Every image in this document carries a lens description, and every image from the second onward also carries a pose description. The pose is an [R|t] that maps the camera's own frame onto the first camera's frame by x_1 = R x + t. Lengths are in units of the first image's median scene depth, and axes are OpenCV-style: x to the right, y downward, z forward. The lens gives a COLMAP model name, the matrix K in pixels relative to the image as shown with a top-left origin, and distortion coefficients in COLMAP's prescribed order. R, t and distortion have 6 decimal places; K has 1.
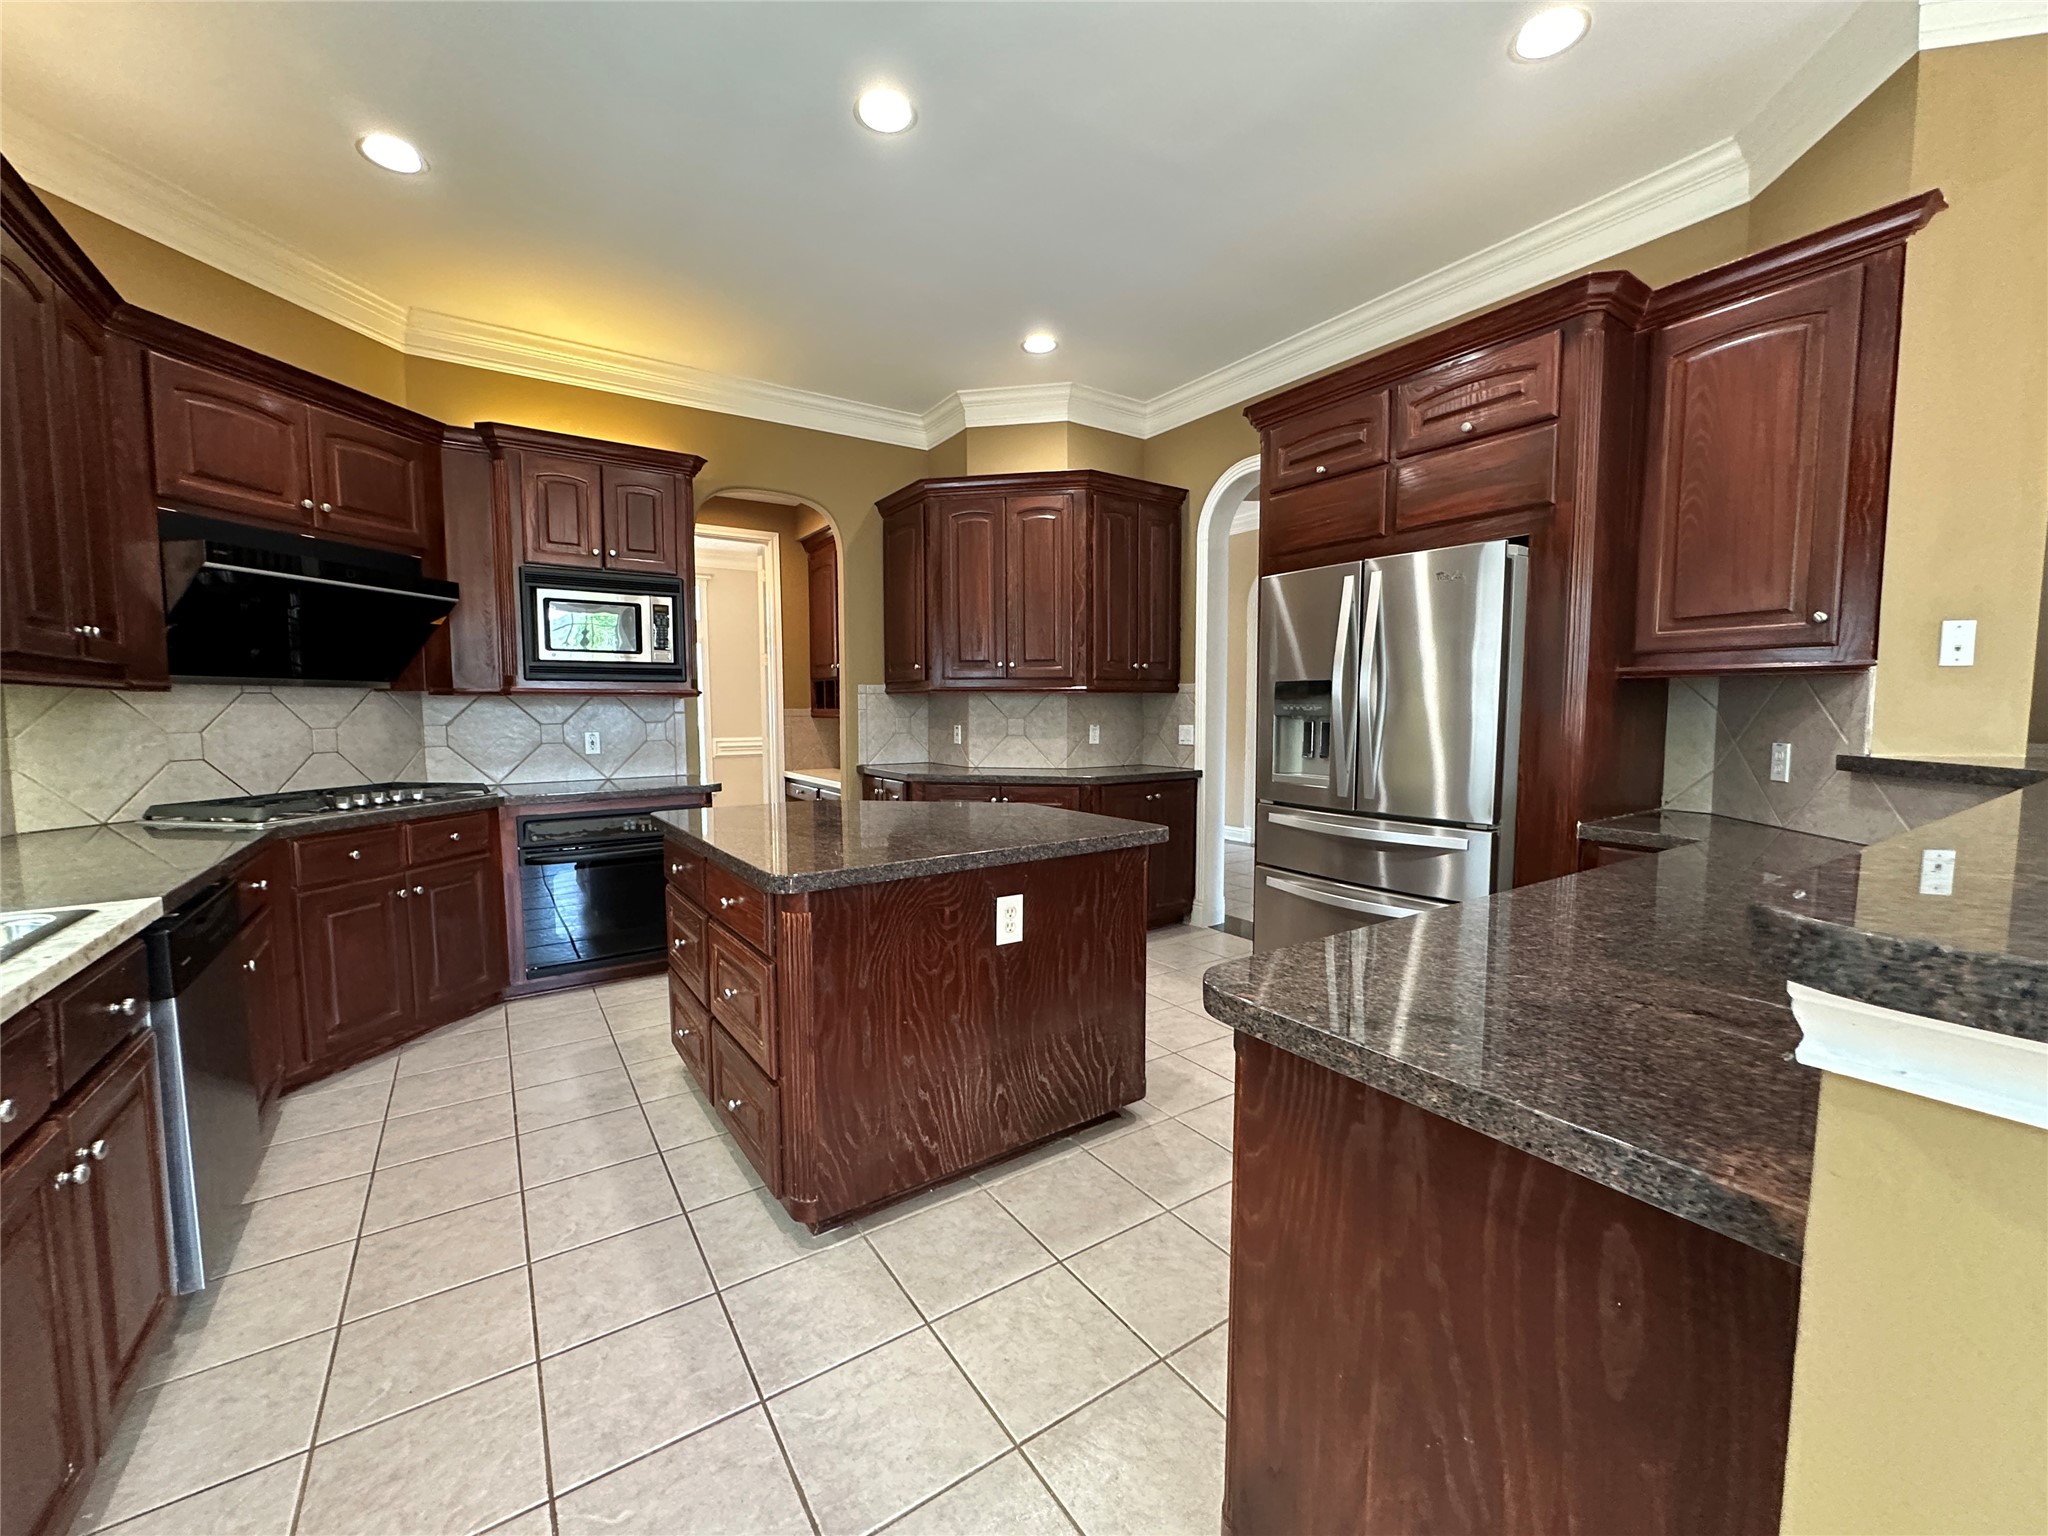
lens RADIAL K [[822.0, 0, 1024.3], [0, 822.0, 768.8], [0, 0, 1]] dist [-0.003689, 0.000543]
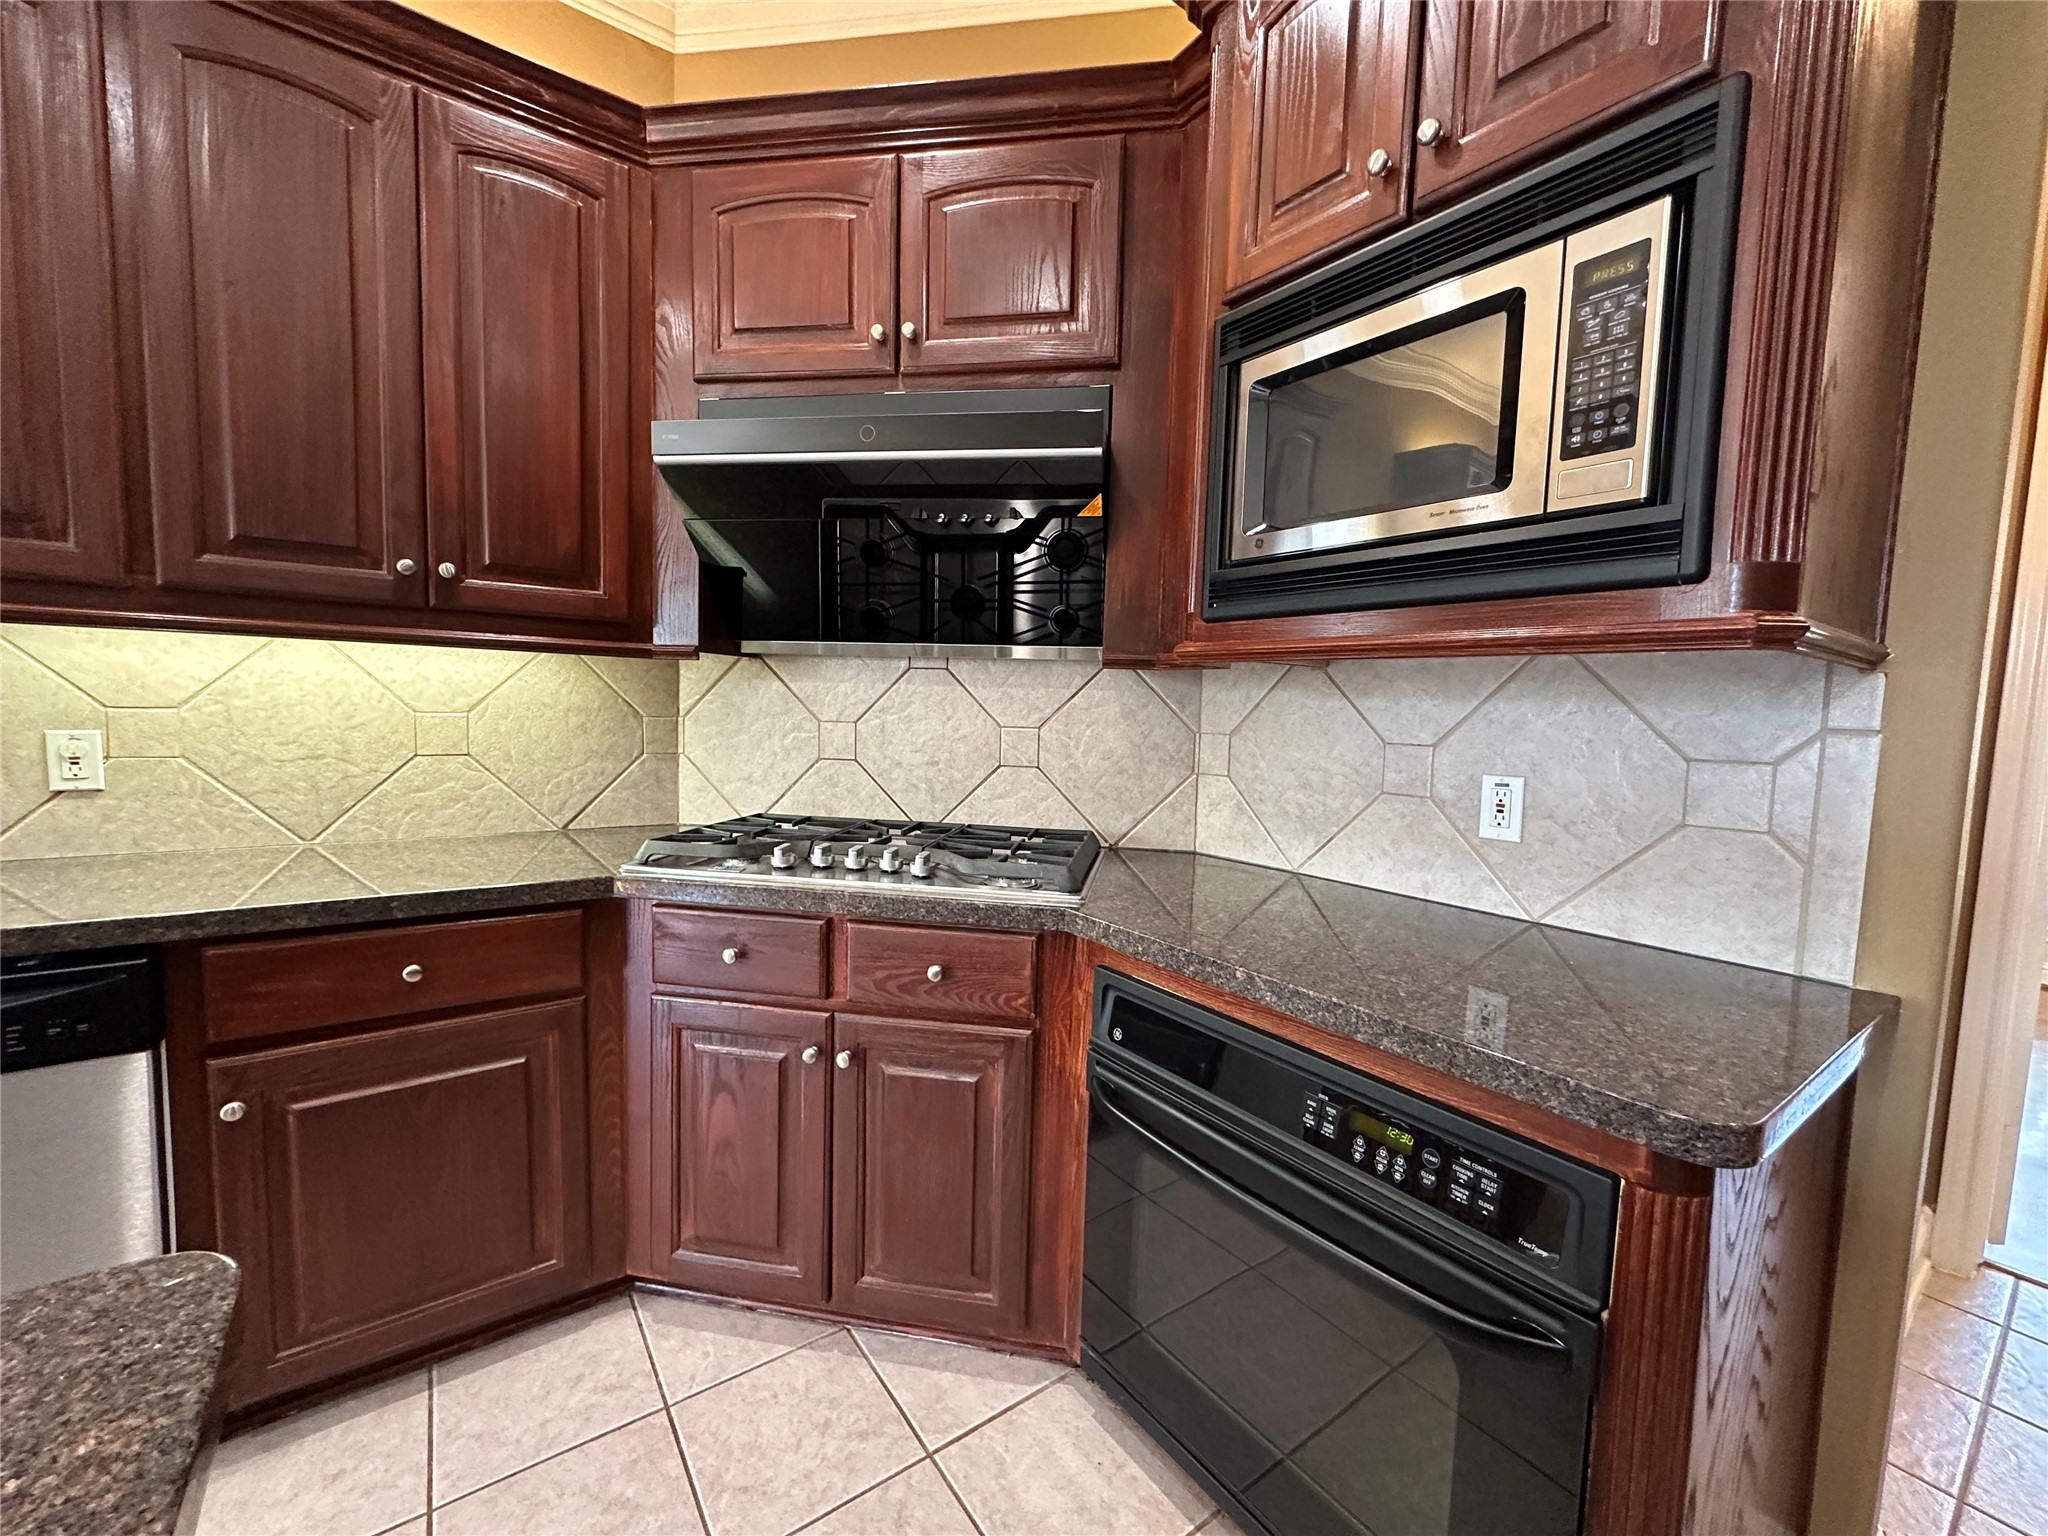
lens RADIAL K [[822.0, 0, 1024.6], [0, 822.0, 768.8], [0, 0, 1]] dist [-0.003689, 0.000543]
pose [[0.035379, 0.081278, -0.996063, -0.224883], [-0.105336, 0.991439, 0.077159, -0.061176], [0.993807, 0.102192, 0.043638, 0.909892]]
